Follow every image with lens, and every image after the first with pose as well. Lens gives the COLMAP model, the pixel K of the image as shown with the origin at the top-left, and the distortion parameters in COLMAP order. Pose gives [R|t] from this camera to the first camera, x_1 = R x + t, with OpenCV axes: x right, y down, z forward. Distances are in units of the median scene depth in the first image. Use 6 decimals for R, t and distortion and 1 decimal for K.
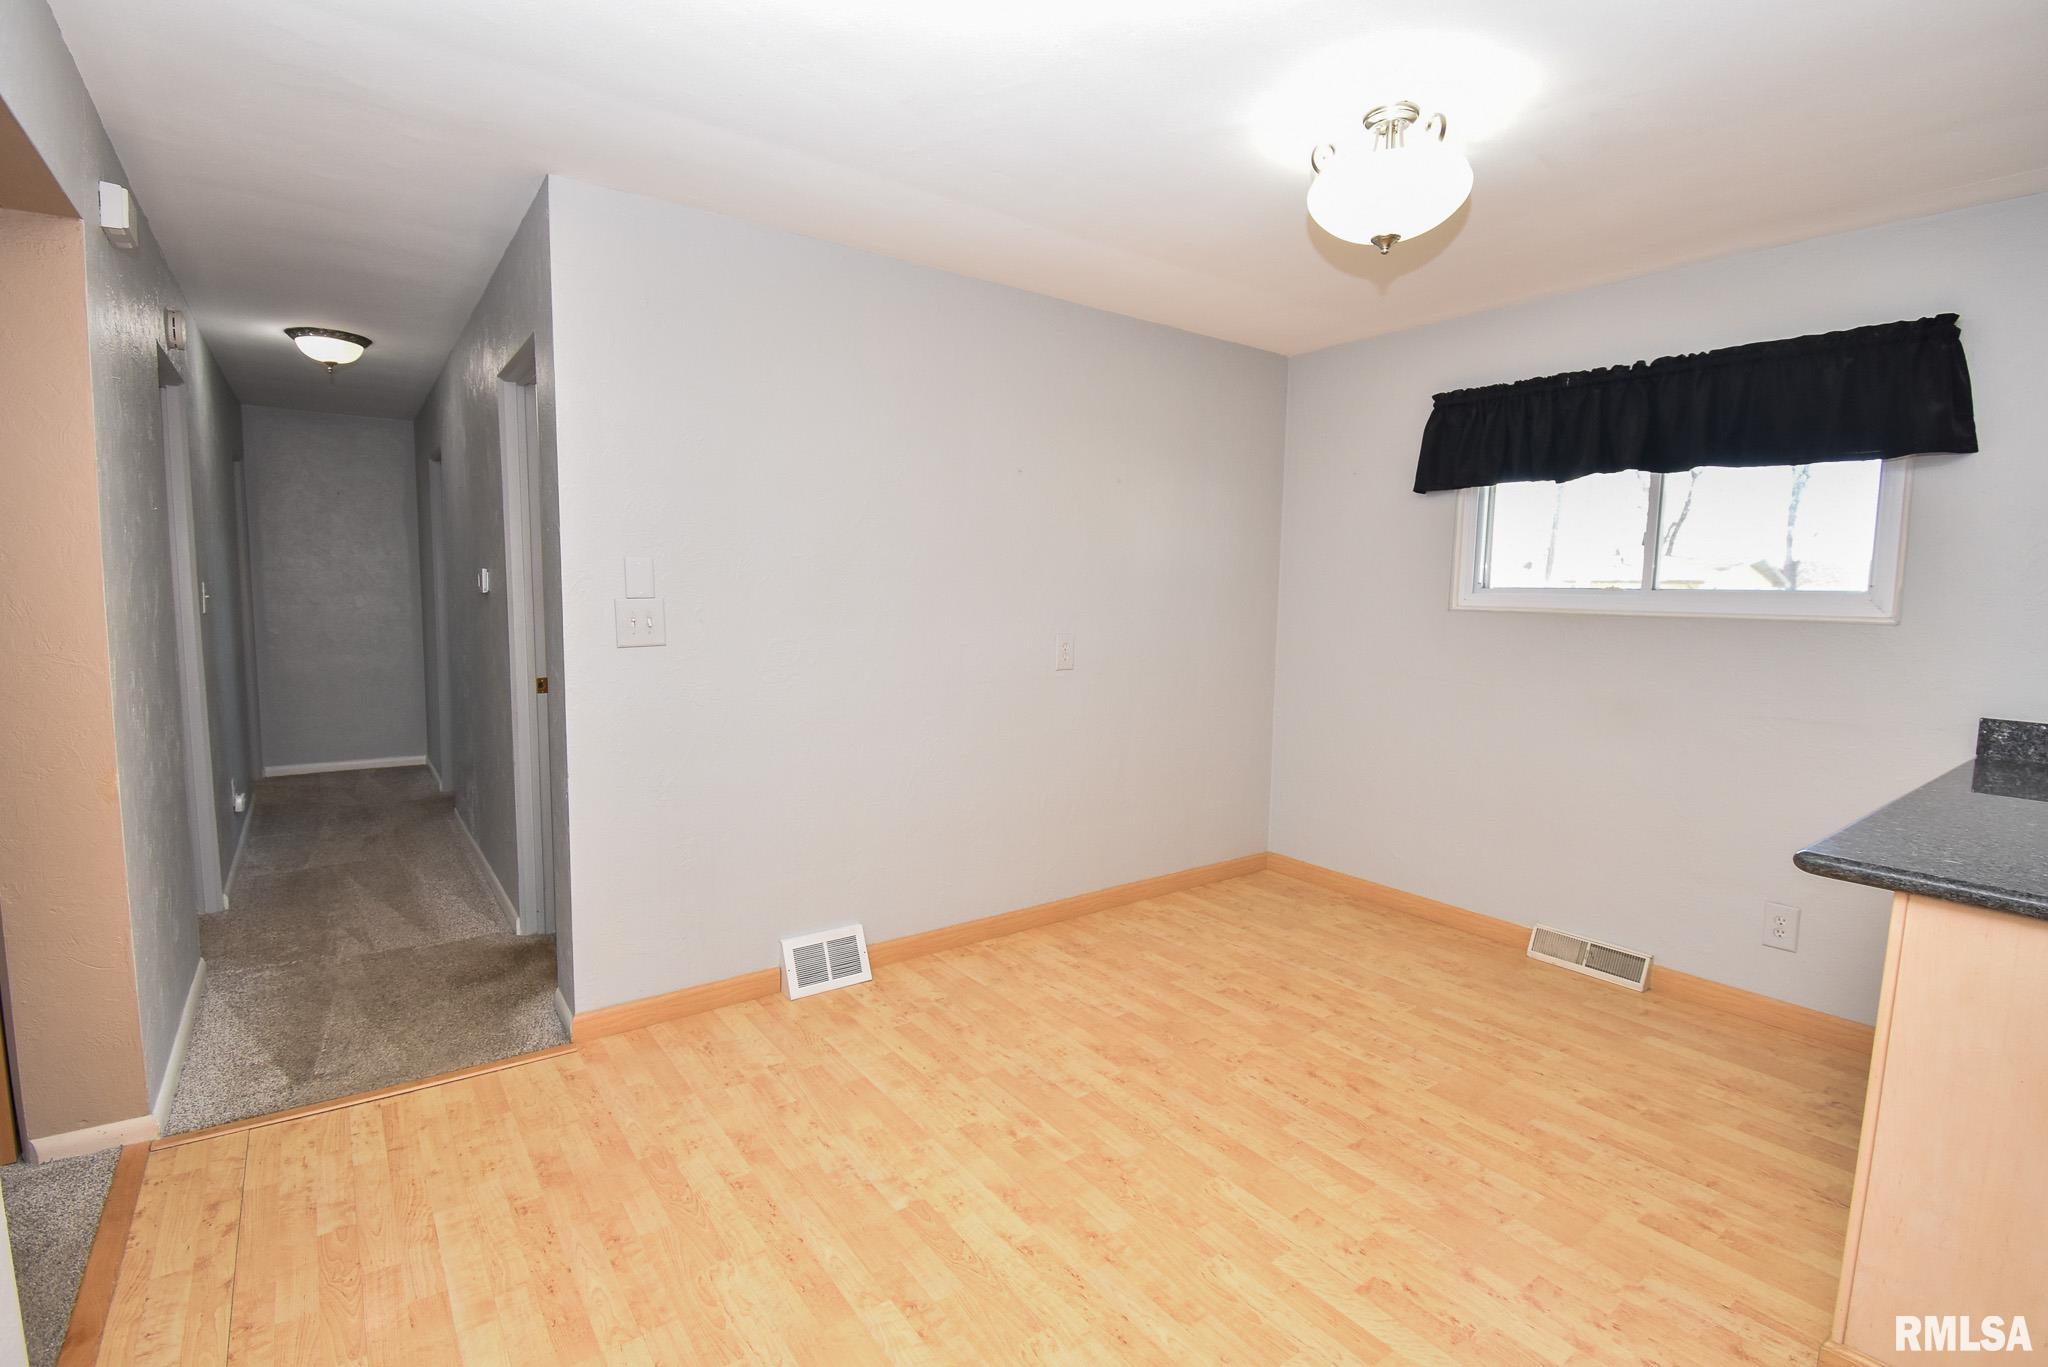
lens RADIAL K [[918.4, 0, 1024.0], [0, 918.4, 683.5], [0, 0, 1]] dist [0.016350, -0.024341]
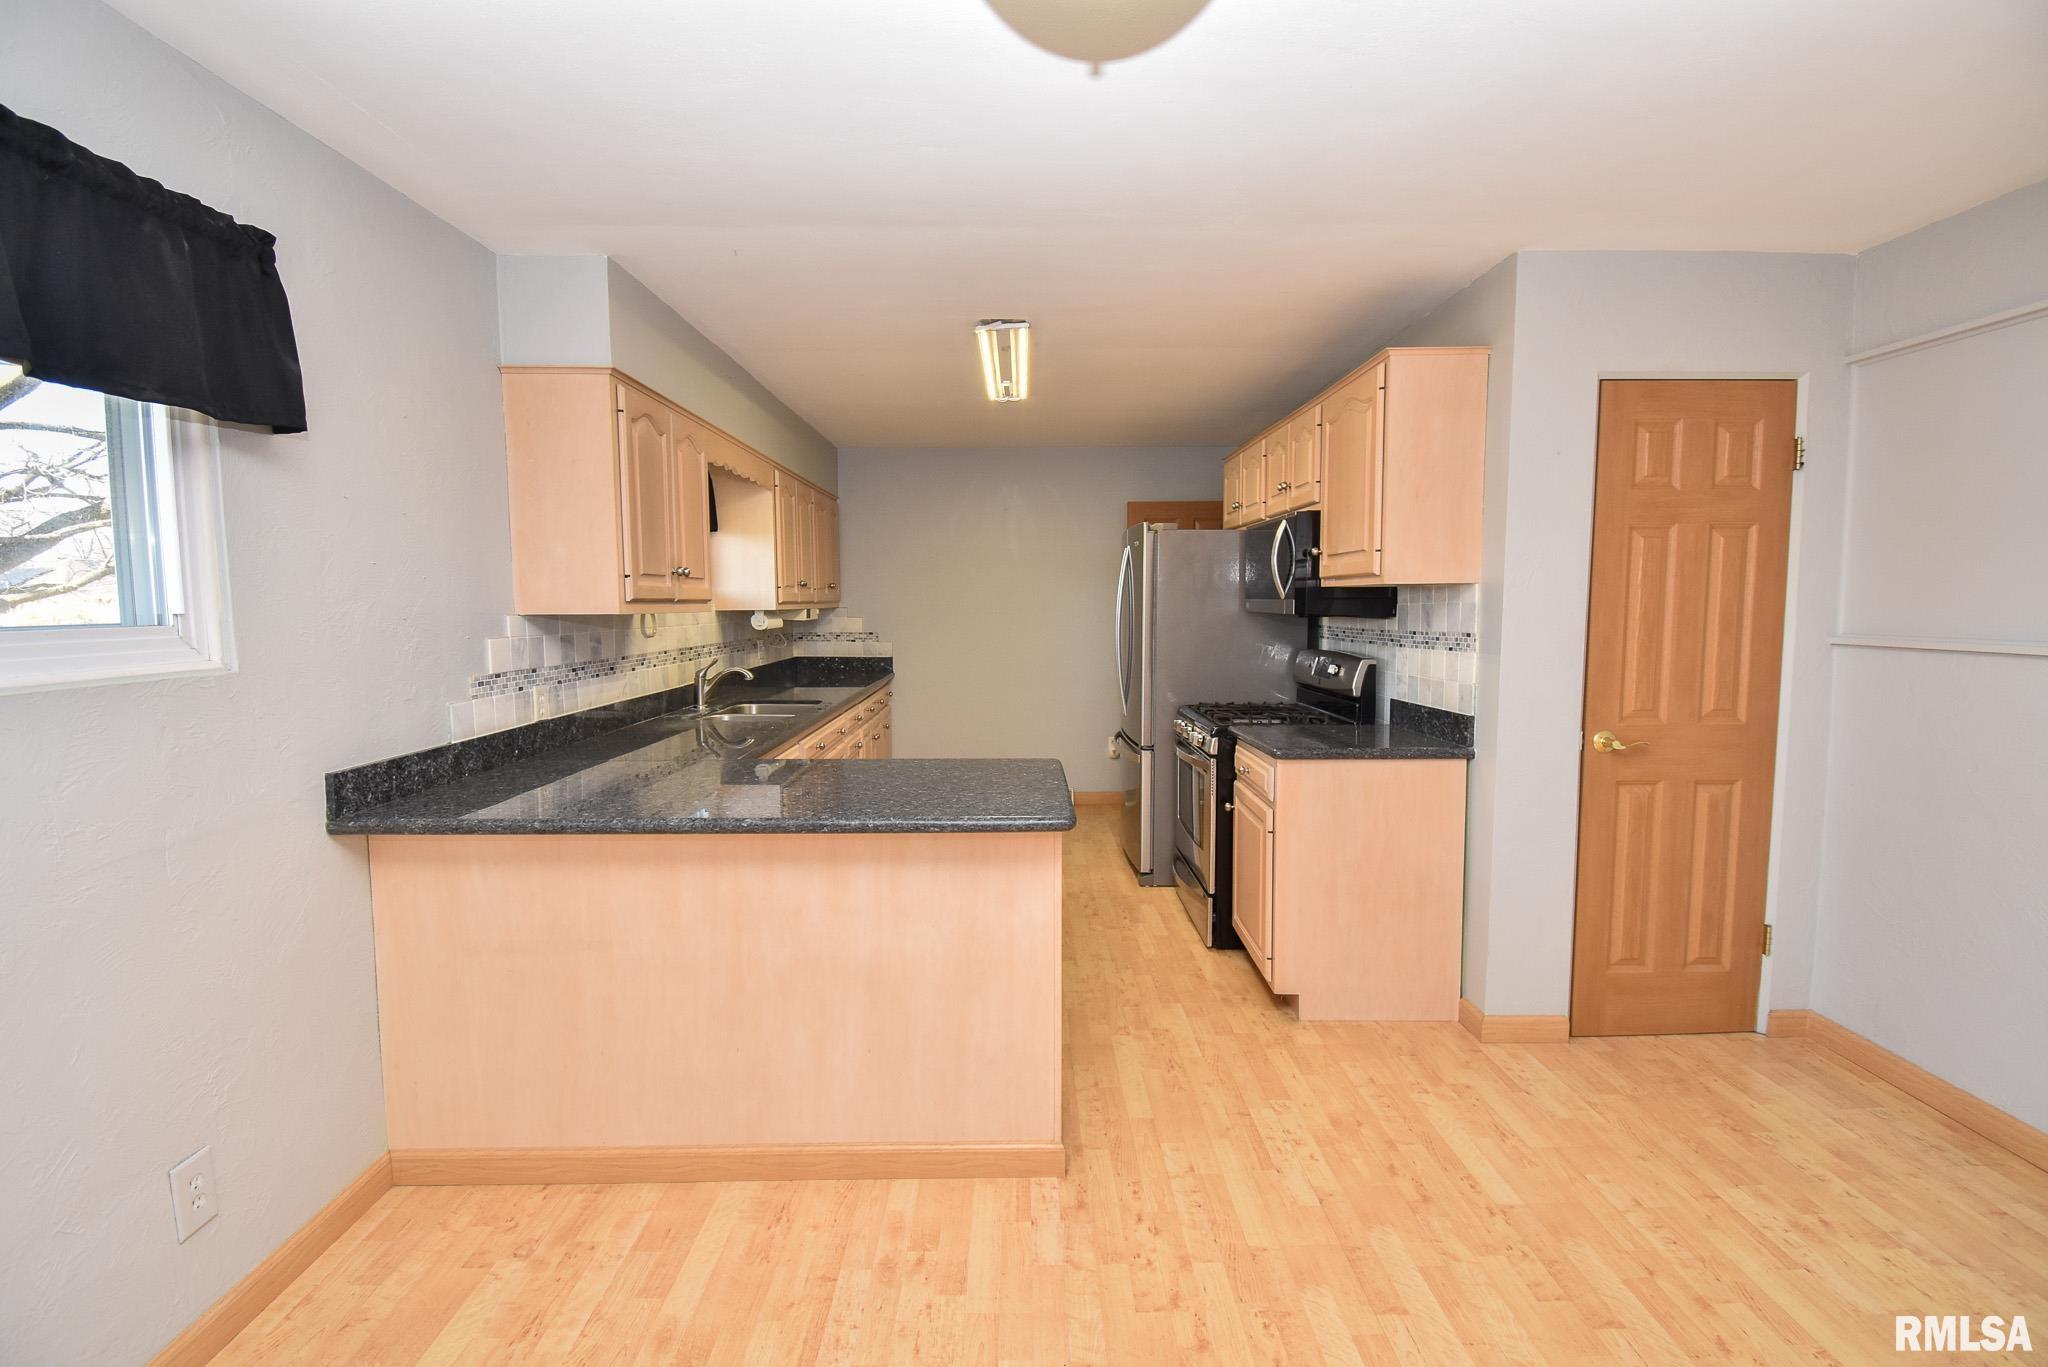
lens RADIAL K [[918.4, 0, 1024.0], [0, 918.4, 683.5], [0, 0, 1]] dist [0.016350, -0.024341]
pose [[-0.815770, -0.063272, 0.574905, 0.077302], [0.052691, 0.981735, 0.182812, -0.127225], [-0.575971, 0.179425, -0.797536, 1.045763]]
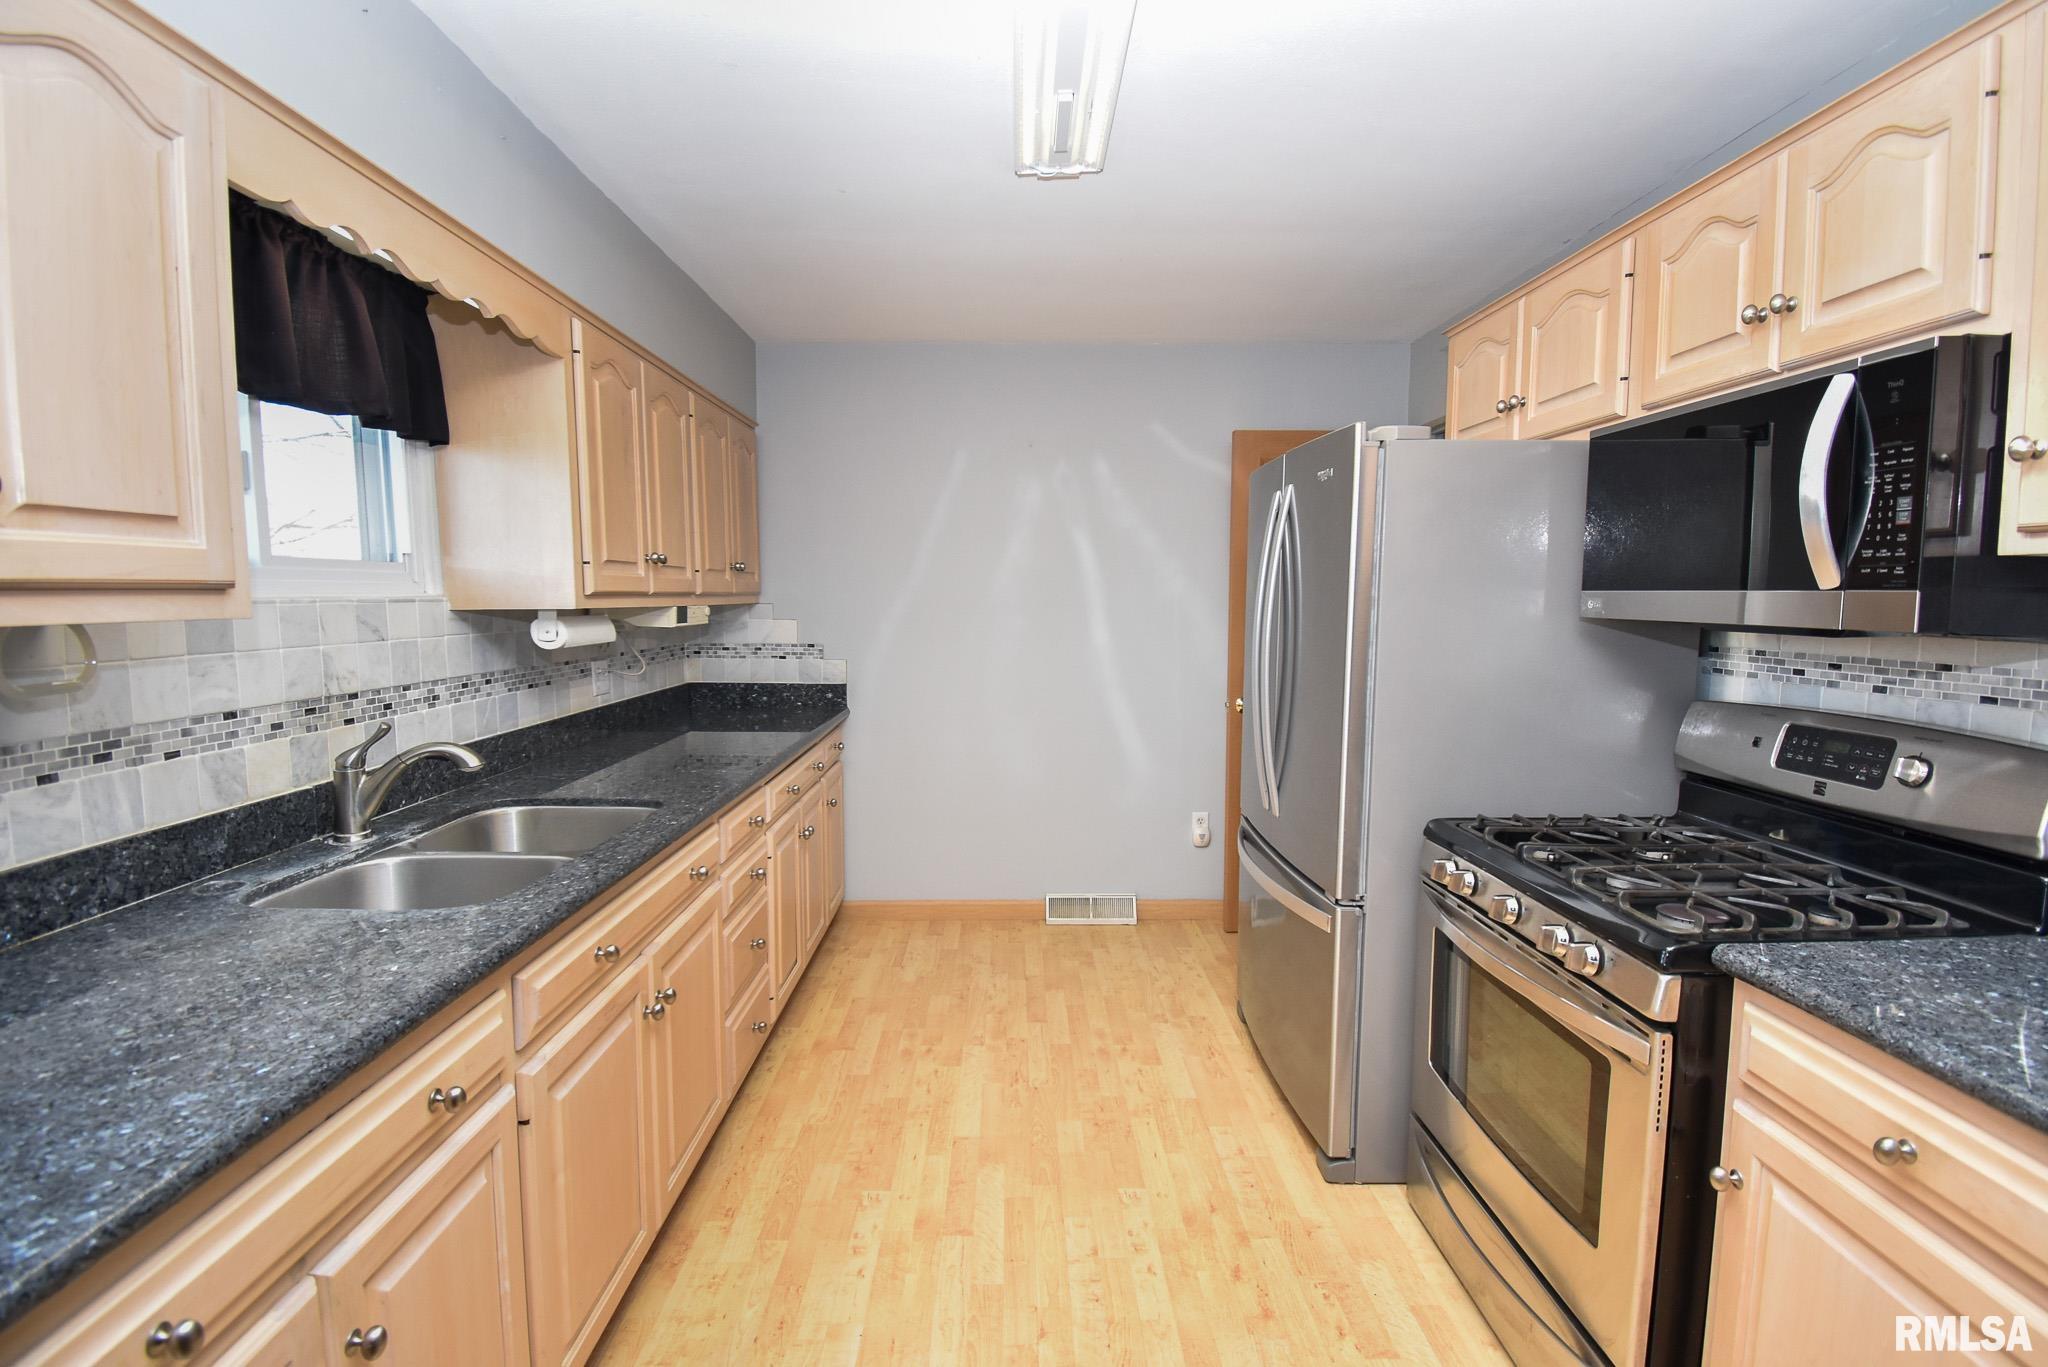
lens RADIAL K [[909.6, 0, 1017.8], [0, 909.6, 683.7], [0, 0, 1]] dist [0.017465, -0.023661]
pose [[-0.816318, -0.070195, 0.573322, 0.569810], [0.048419, 0.980778, 0.189022, -0.054510], [-0.575570, 0.182062, -0.797228, 0.452743]]
